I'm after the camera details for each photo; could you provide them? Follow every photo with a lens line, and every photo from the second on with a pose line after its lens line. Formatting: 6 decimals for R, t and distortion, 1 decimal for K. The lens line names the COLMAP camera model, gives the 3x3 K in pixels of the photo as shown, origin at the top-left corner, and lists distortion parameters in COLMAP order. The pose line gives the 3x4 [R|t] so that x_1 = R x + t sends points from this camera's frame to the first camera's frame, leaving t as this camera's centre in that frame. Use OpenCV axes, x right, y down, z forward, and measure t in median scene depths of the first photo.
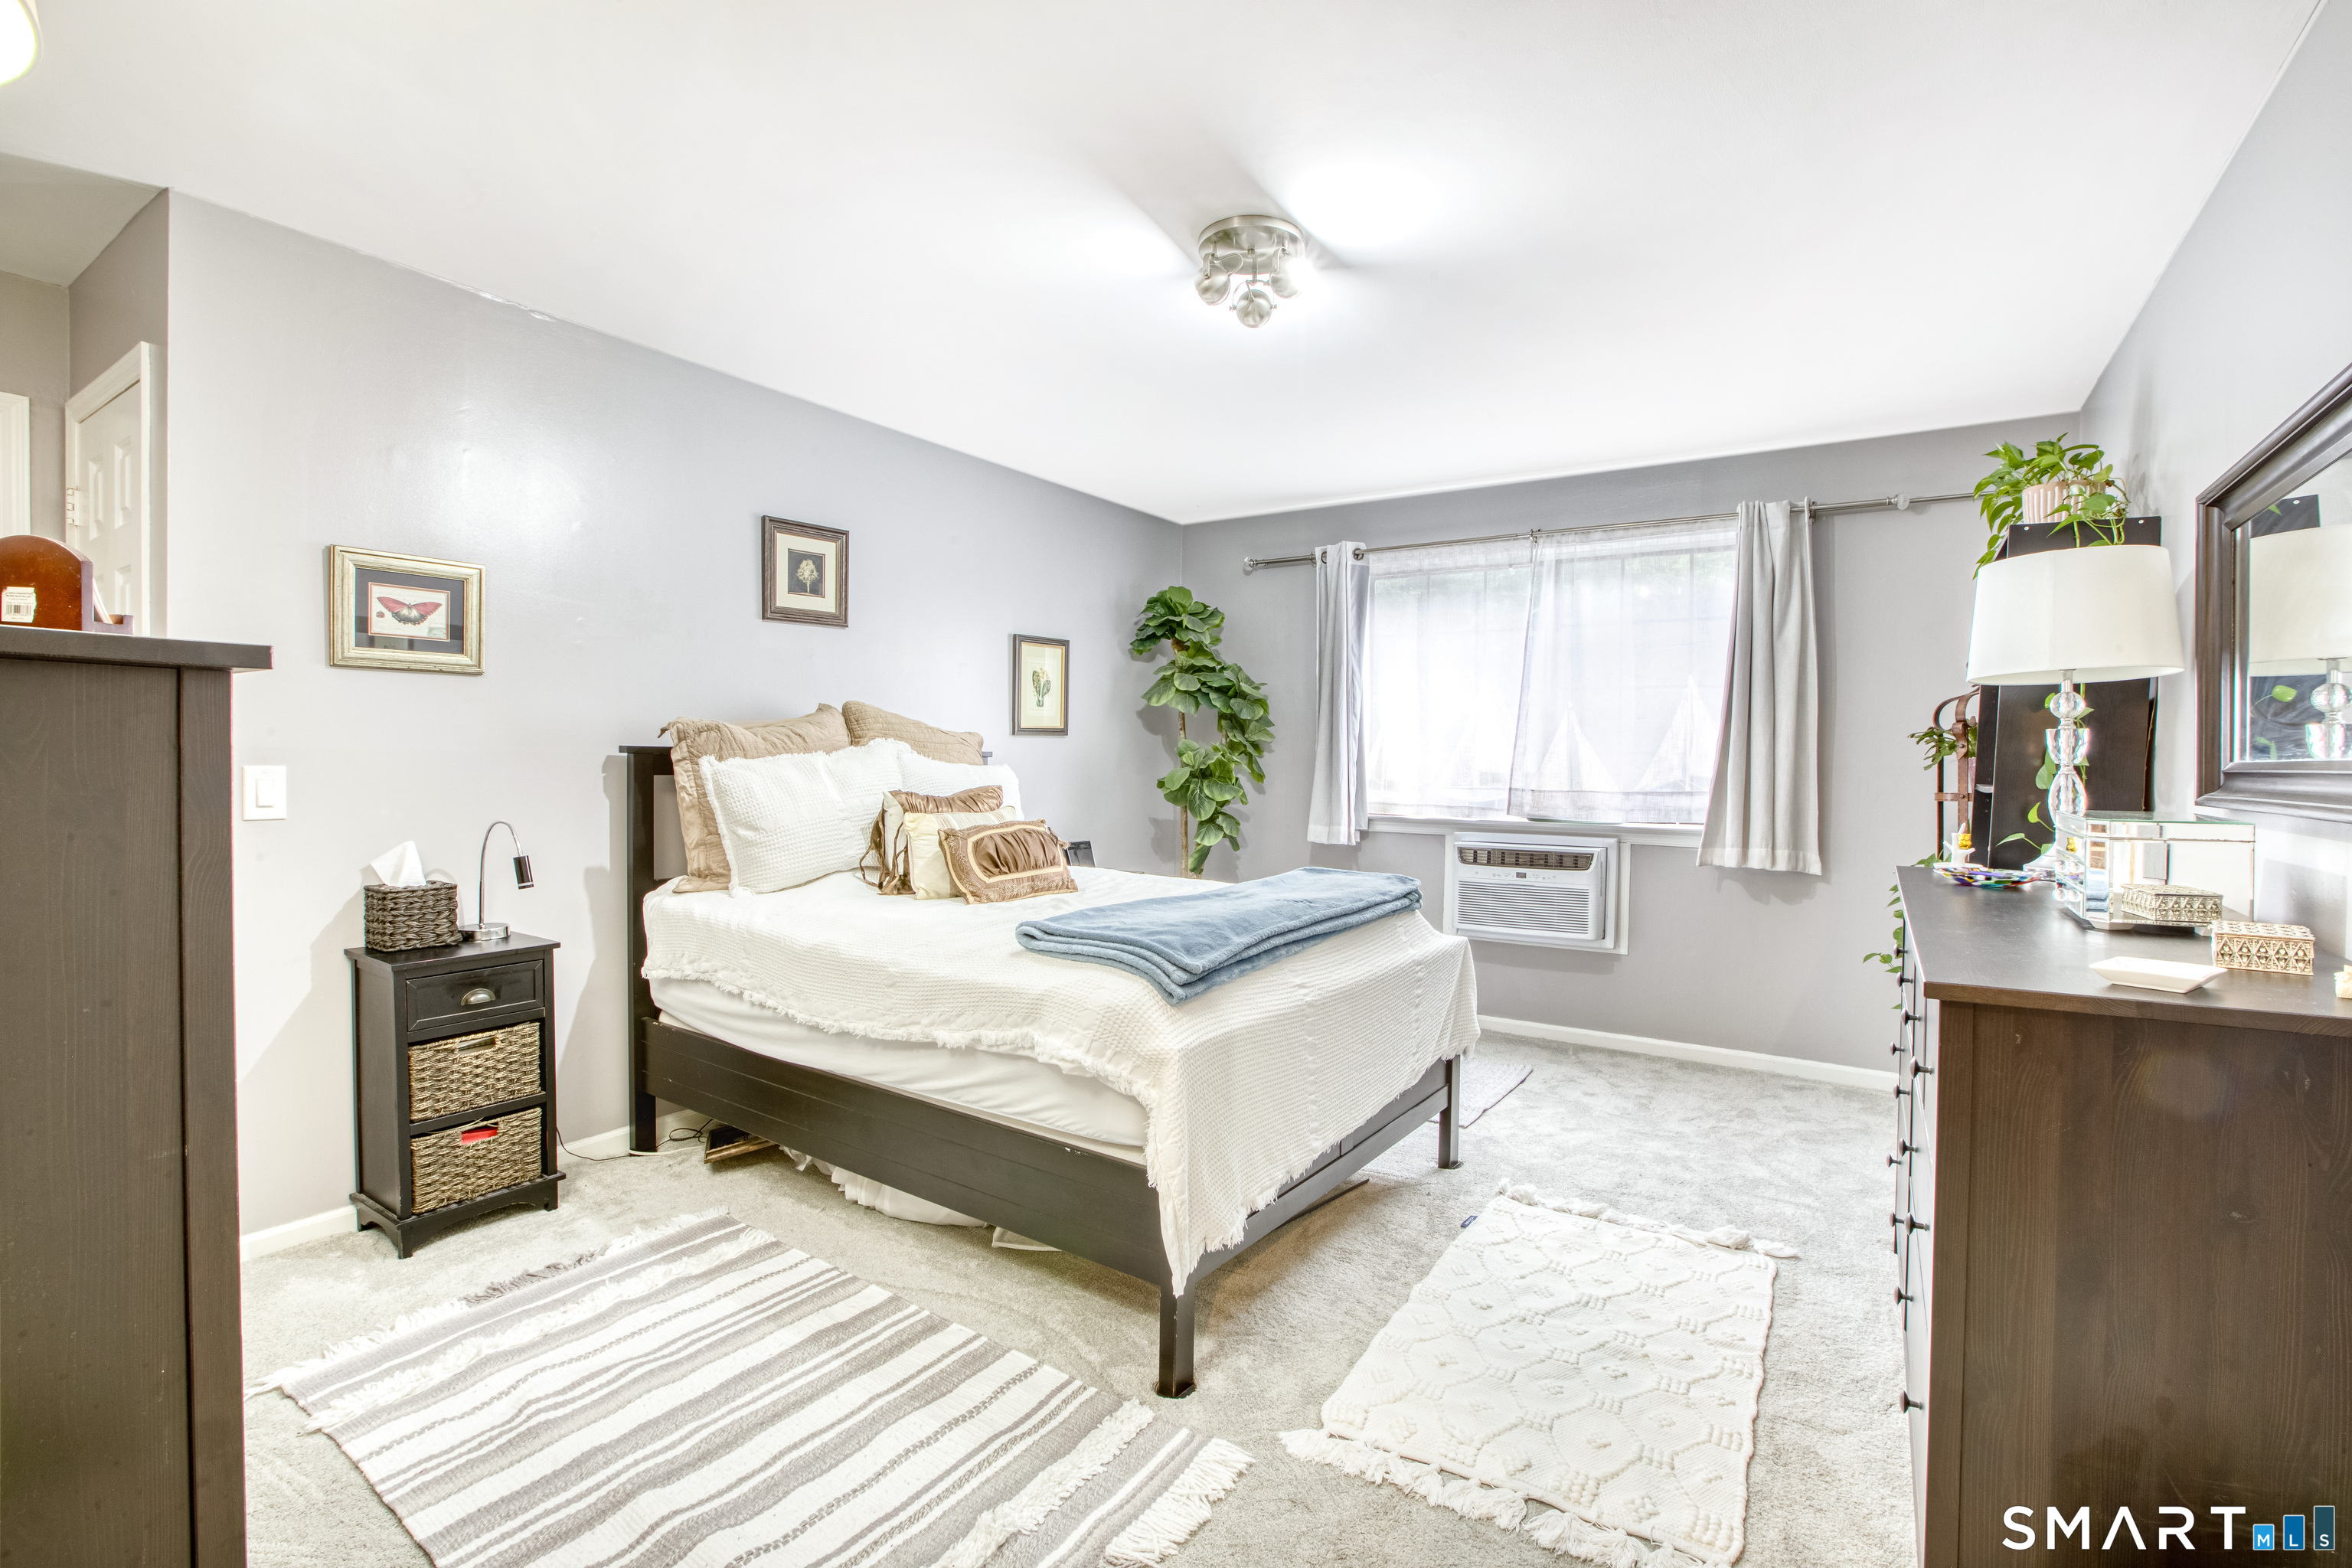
lens RADIAL K [[1086.3, 0, 1179.1], [0, 1086.3, 785.5], [0, 0, 1]] dist [-0.028988, -0.000120]
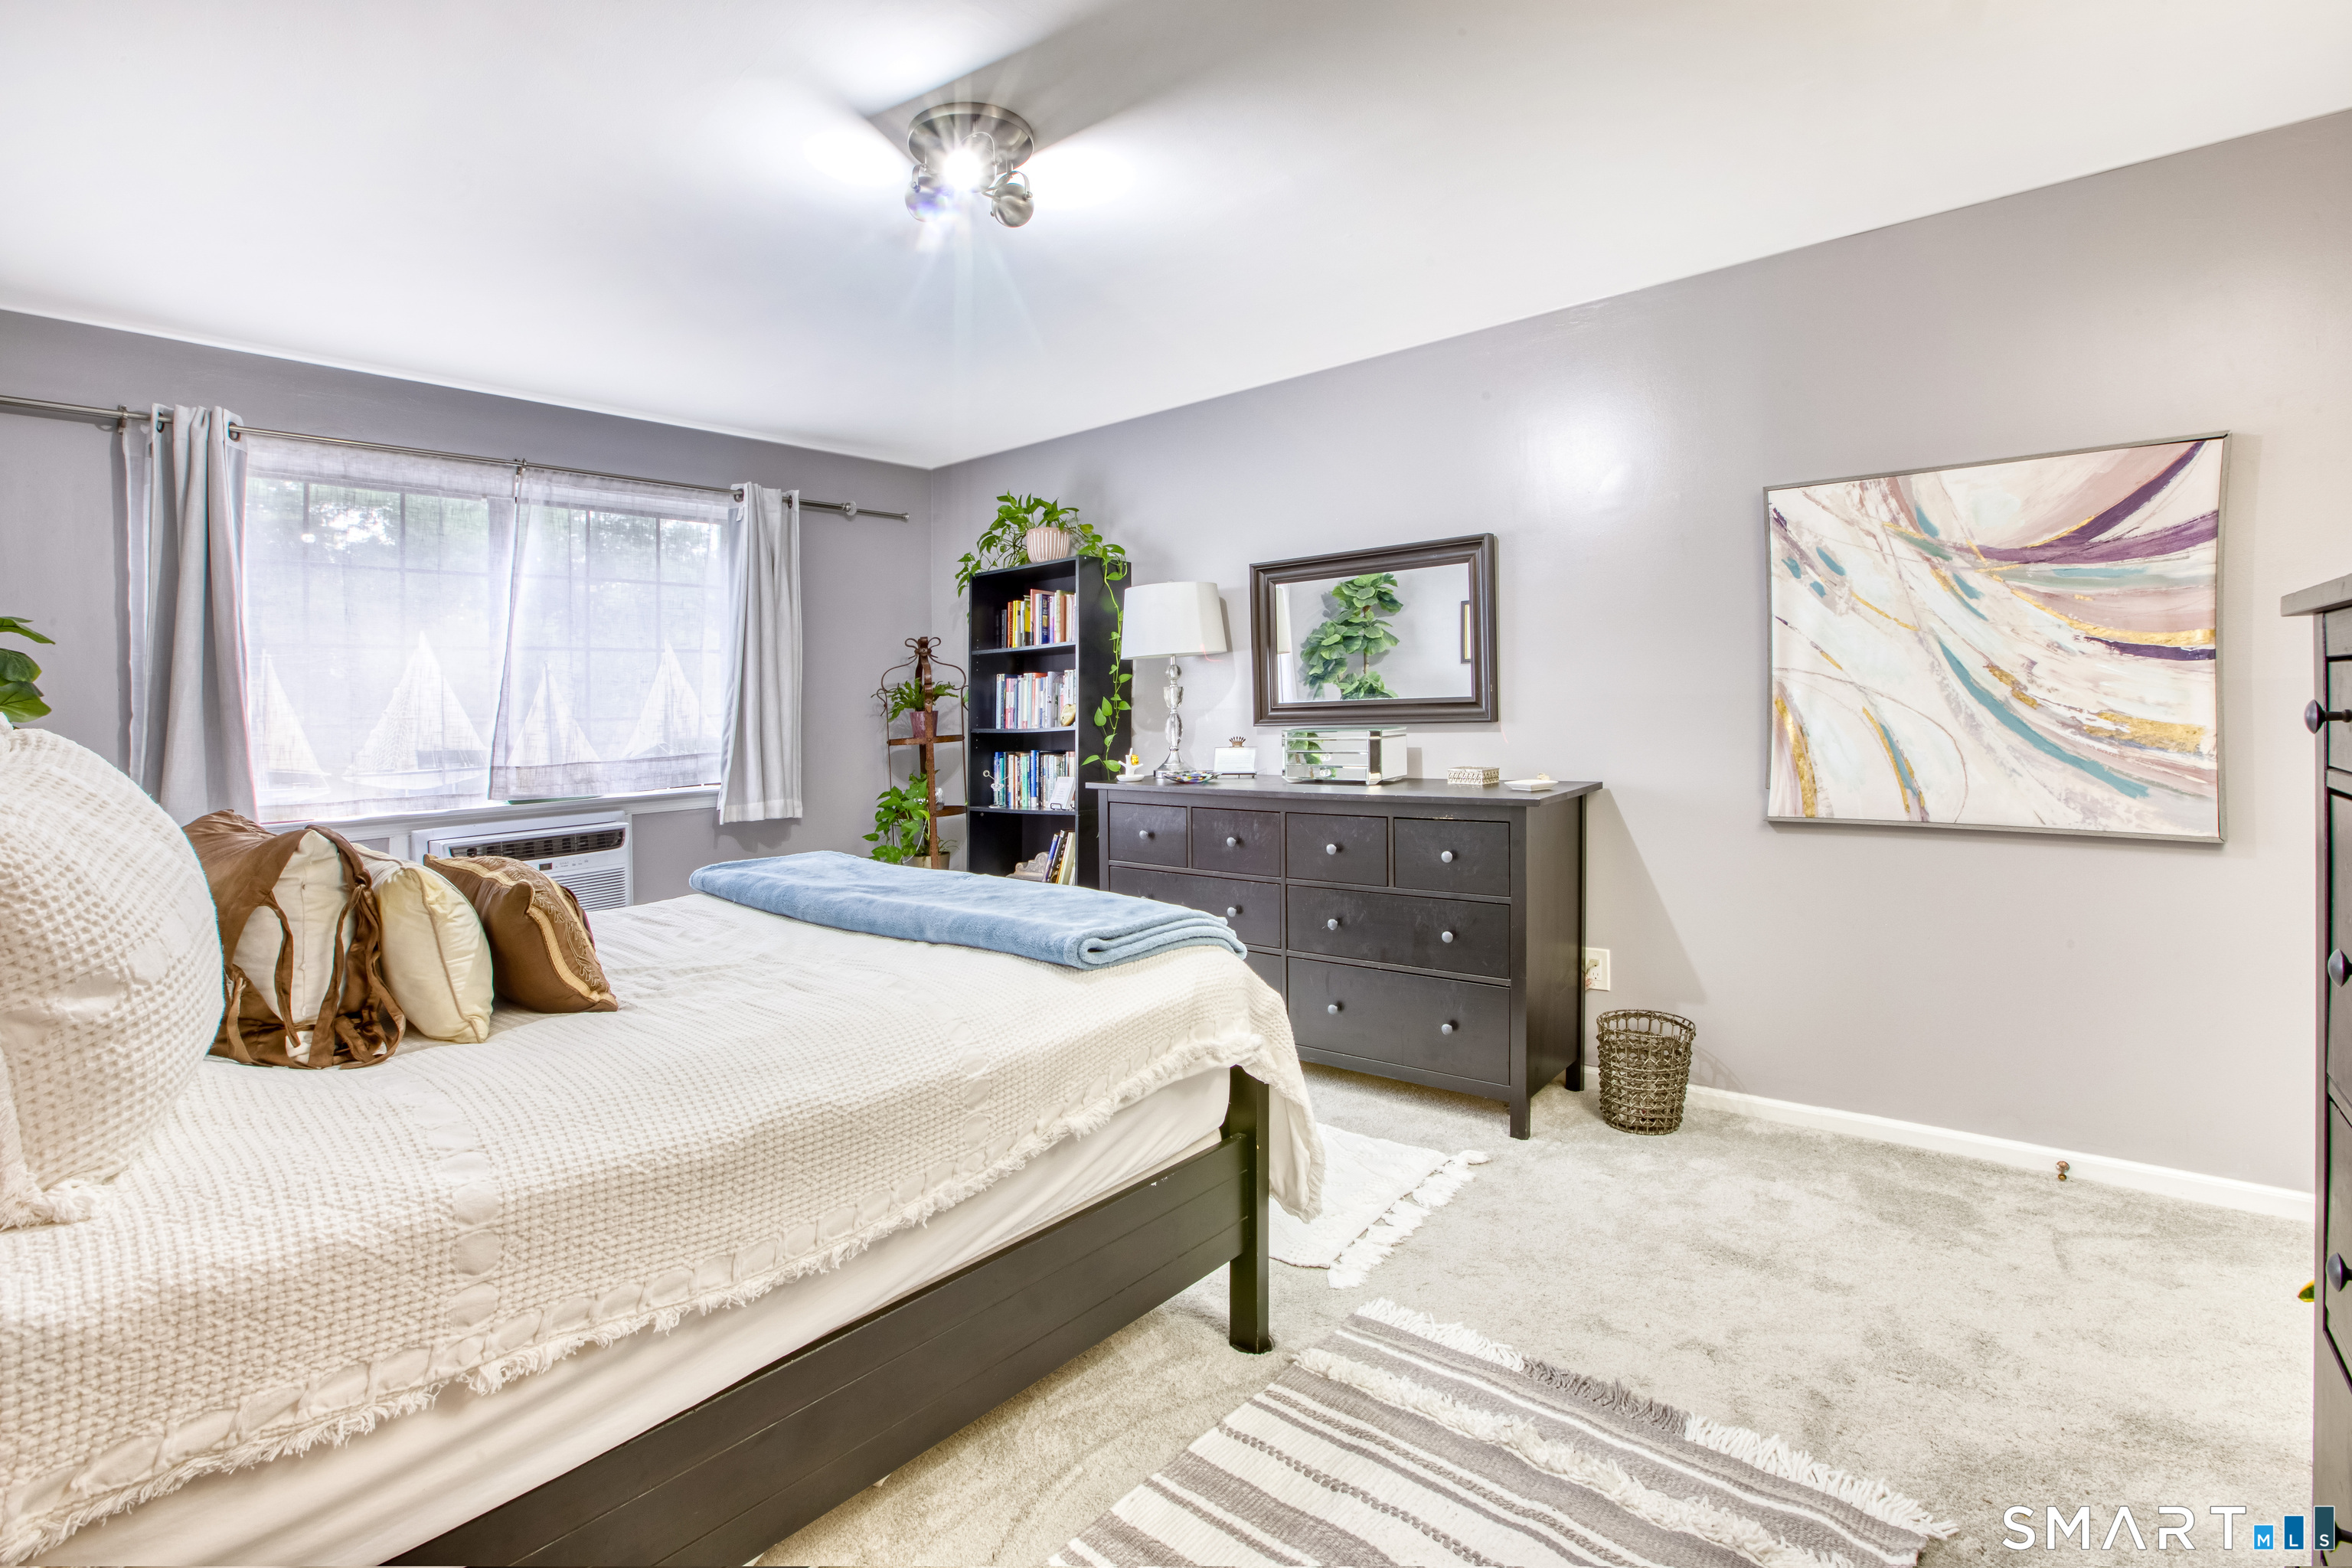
lens RADIAL K [[1075.1, 0, 1133.1], [0, 1075.1, 721.8], [0, 0, 1]] dist [-0.036706, 0.011836]
pose [[0.136210, -0.029244, 0.990248, -0.446108], [0.064112, 0.997729, 0.020646, -0.018180], [-0.988603, 0.060674, 0.137775, 0.431347]]
